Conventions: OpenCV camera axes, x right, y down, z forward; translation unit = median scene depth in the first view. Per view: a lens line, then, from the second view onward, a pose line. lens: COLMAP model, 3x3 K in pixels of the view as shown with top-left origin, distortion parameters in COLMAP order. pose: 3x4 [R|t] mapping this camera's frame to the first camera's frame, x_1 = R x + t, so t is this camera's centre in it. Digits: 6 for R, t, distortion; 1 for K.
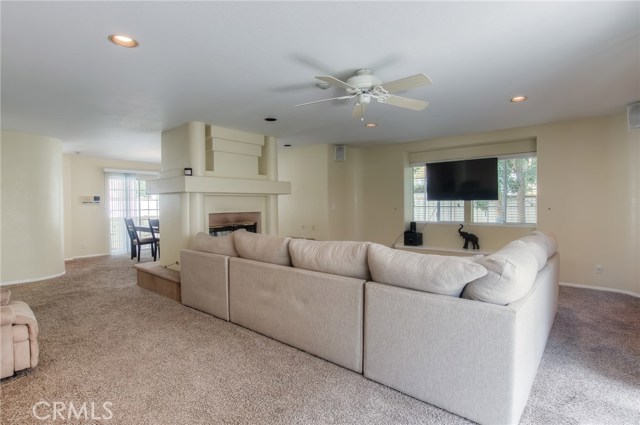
lens RADIAL K [[311.6, 0, 323.1], [0, 311.6, 210.0], [0, 0, 1]] dist [-0.001244, 0.000015]
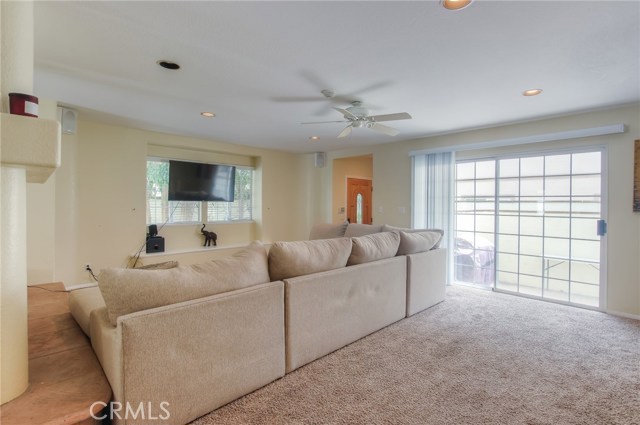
lens RADIAL K [[311.6, 0, 323.1], [0, 311.6, 210.0], [0, 0, 1]] dist [-0.001244, 0.000015]
pose [[0.103889, -0.010663, 0.994532, -0.564554], [0.011469, 0.999889, 0.009523, -0.006867], [-0.994523, 0.010417, 0.104000, 0.488701]]
